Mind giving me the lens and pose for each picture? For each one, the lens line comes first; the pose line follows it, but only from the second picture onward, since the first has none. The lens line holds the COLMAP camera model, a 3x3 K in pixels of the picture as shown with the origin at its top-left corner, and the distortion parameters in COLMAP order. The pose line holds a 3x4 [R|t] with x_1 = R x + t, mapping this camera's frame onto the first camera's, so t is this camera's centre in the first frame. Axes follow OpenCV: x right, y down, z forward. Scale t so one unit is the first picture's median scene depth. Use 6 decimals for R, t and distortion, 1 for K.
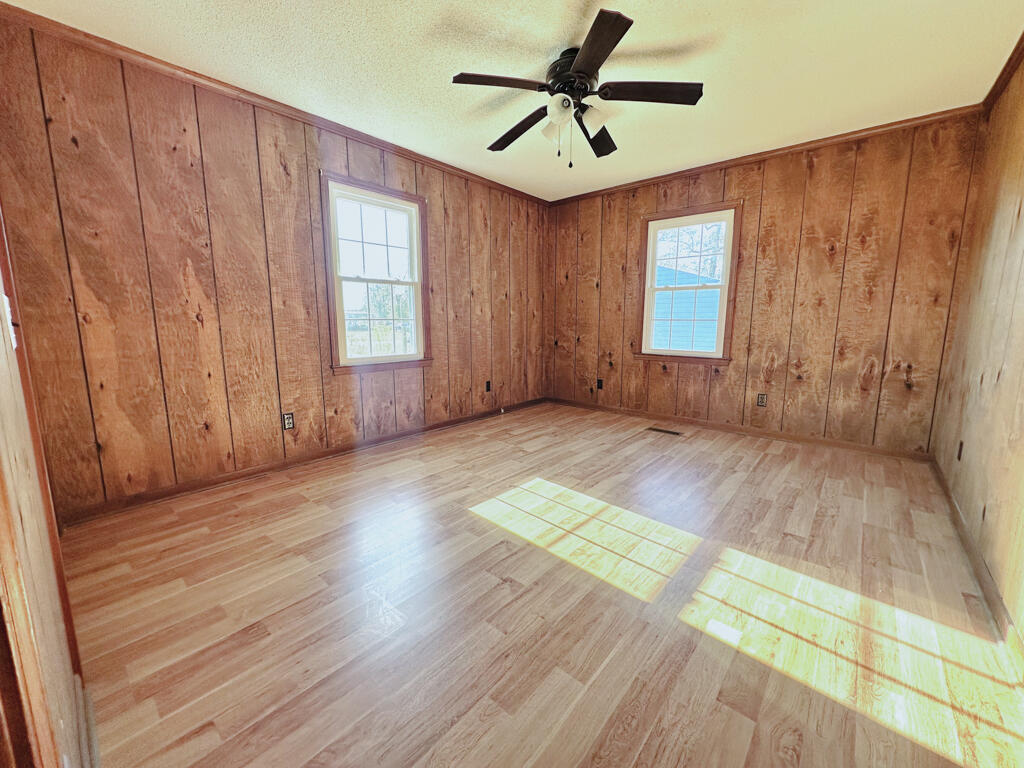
lens RADIAL K [[408.1, 0, 511.3], [0, 408.1, 384.1], [0, 0, 1]] dist [-0.003005, 0.000373]
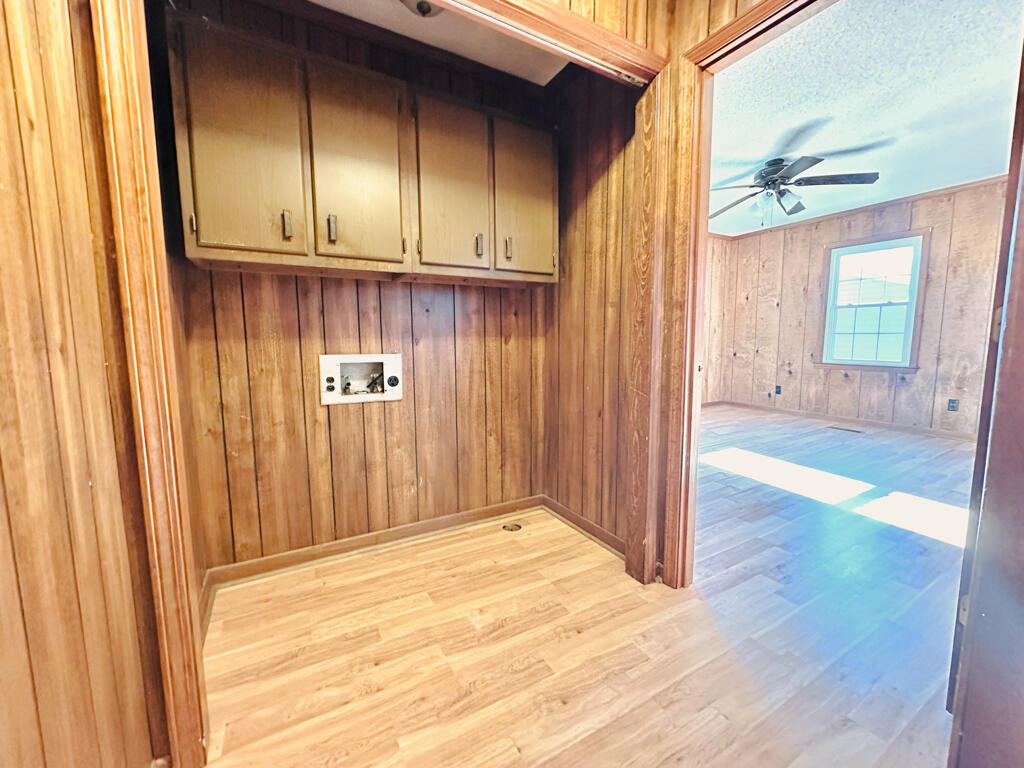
lens RADIAL K [[408.1, 0, 511.3], [0, 408.1, 384.1], [0, 0, 1]] dist [-0.003005, 0.000373]
pose [[0.944290, 0.029758, -0.327766, -0.125248], [-0.043188, 0.998496, -0.033770, 0.059250], [0.326268, 0.046044, 0.944155, -0.353358]]
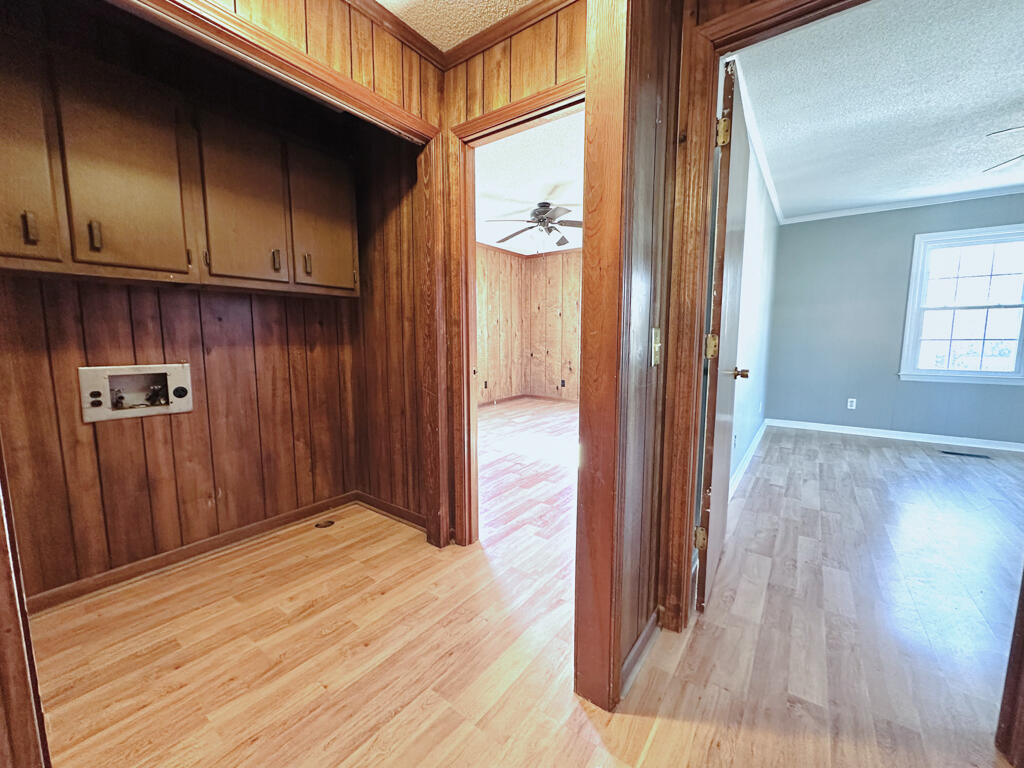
lens RADIAL K [[408.1, 0, 511.3], [0, 408.1, 384.1], [0, 0, 1]] dist [-0.003005, 0.000373]
pose [[0.996837, -0.008527, 0.079010, -0.080265], [0.011520, 0.999230, -0.037507, 0.057789], [-0.078630, 0.038298, 0.996168, -0.429553]]
